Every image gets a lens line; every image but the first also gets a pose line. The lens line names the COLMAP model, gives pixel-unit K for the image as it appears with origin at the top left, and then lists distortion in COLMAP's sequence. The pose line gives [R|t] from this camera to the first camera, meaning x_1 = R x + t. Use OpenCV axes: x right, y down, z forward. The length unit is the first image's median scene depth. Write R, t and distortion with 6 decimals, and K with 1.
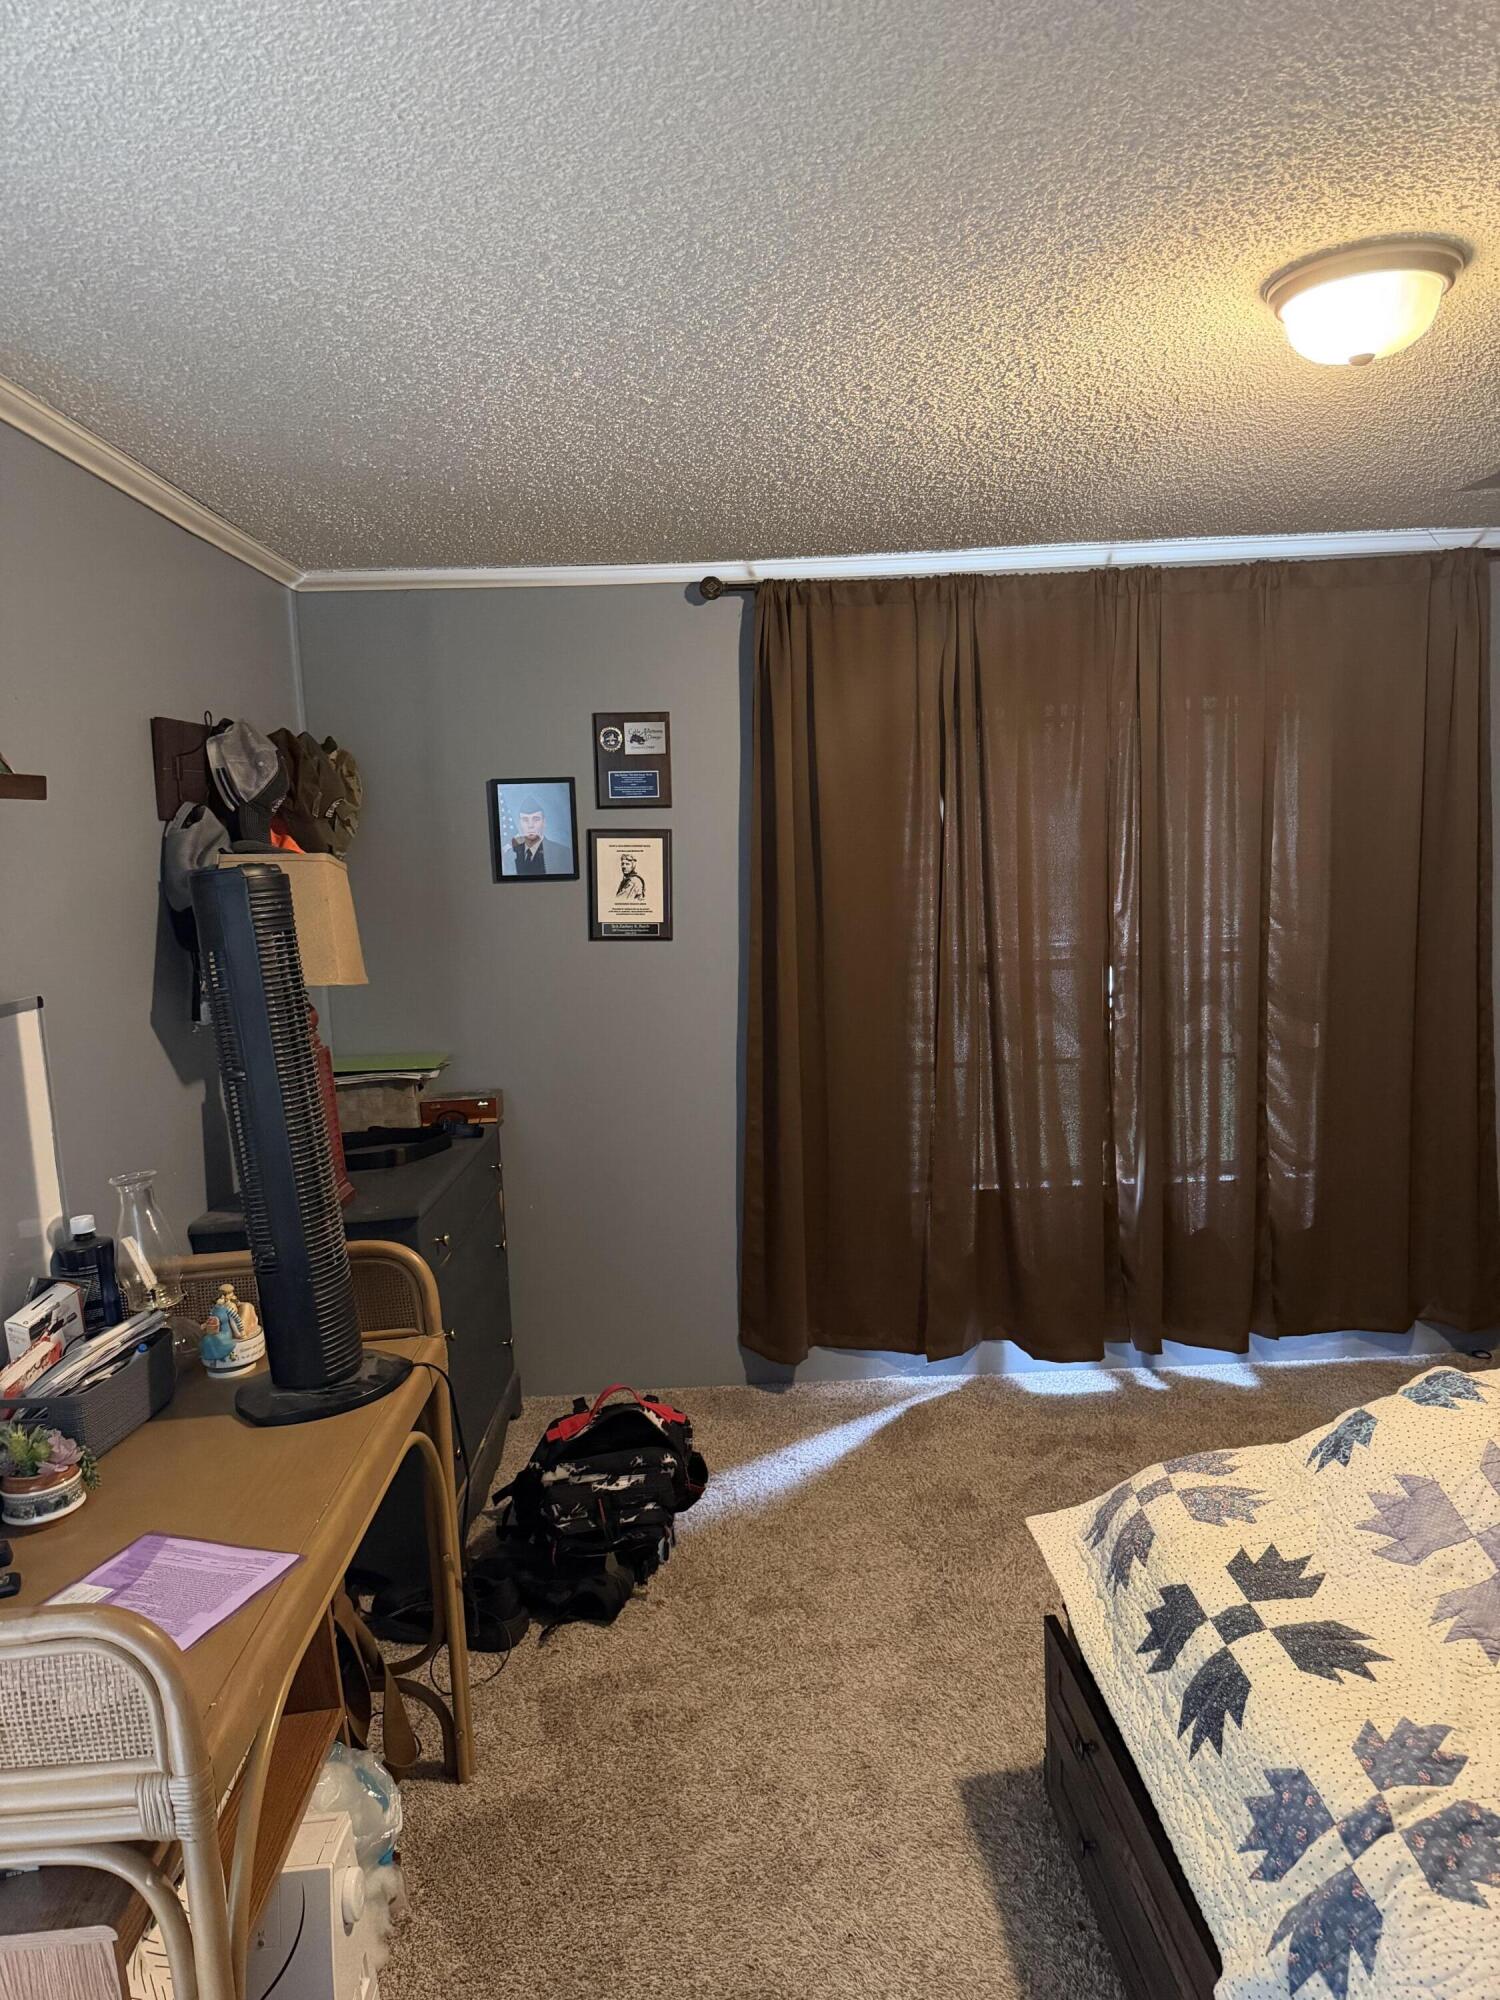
lens RADIAL K [[1401.9, 0, 747.5], [0, 1401.9, 1006.2], [0, 0, 1]] dist [0.009464, -0.022540]
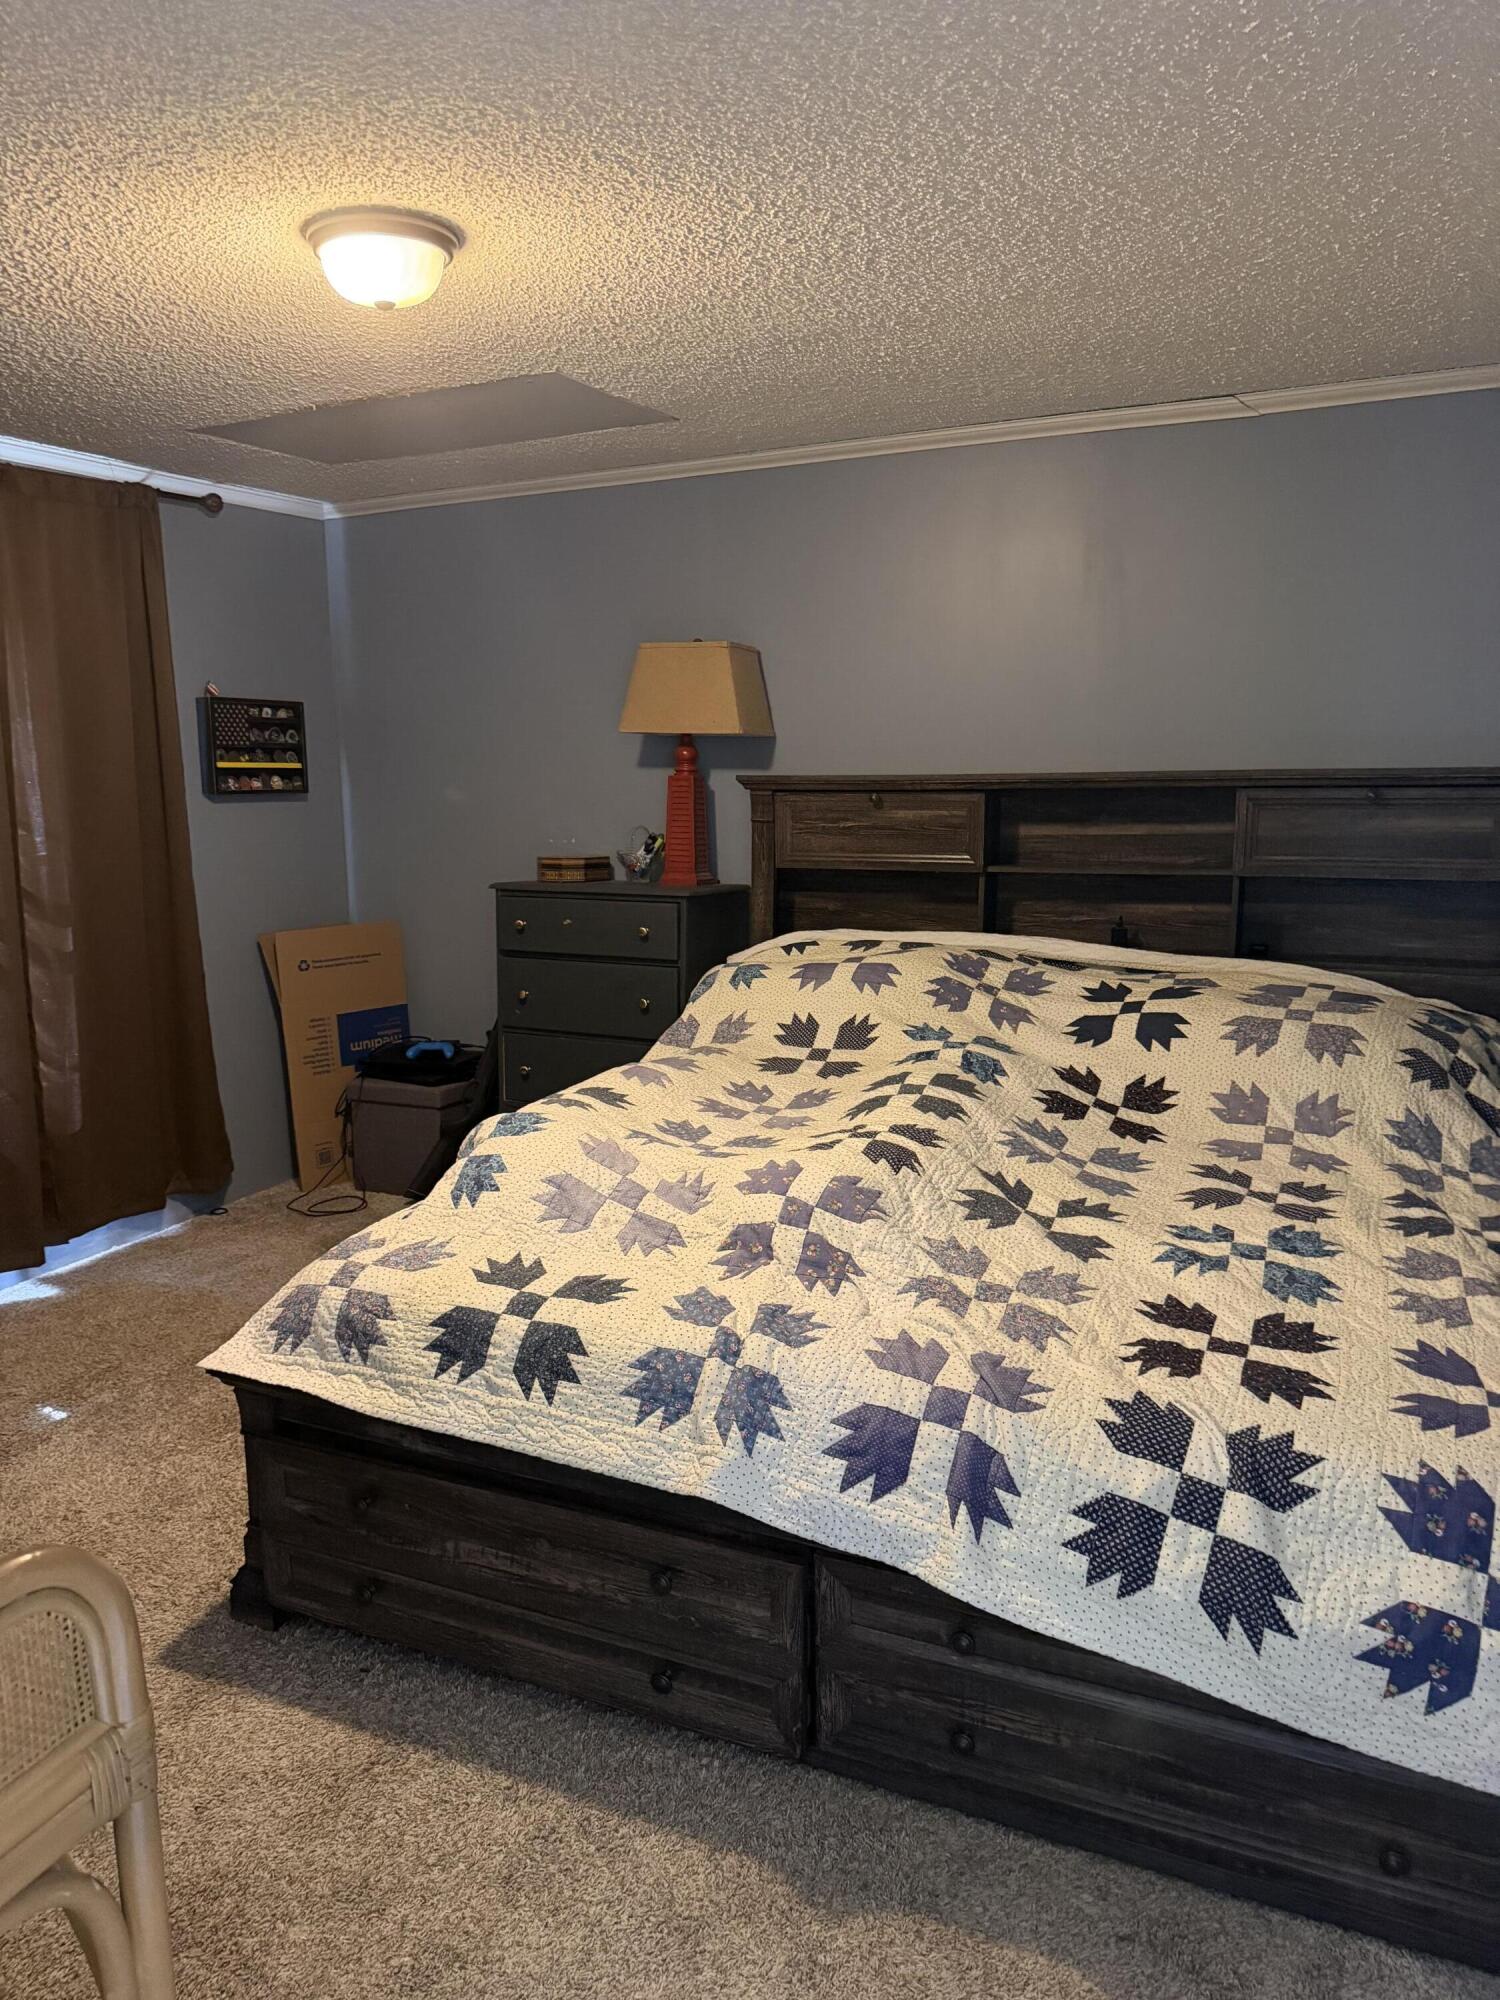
lens RADIAL K [[1401.9, 0, 733.5], [0, 1401.9, 995.9], [0, 0, 1]] dist [0.009464, -0.022540]
pose [[0.460523, -0.113987, 0.880298, -0.620970], [0.105709, 0.991706, 0.073112, 0.085749], [-0.881331, 0.059386, 0.468753, 0.212987]]
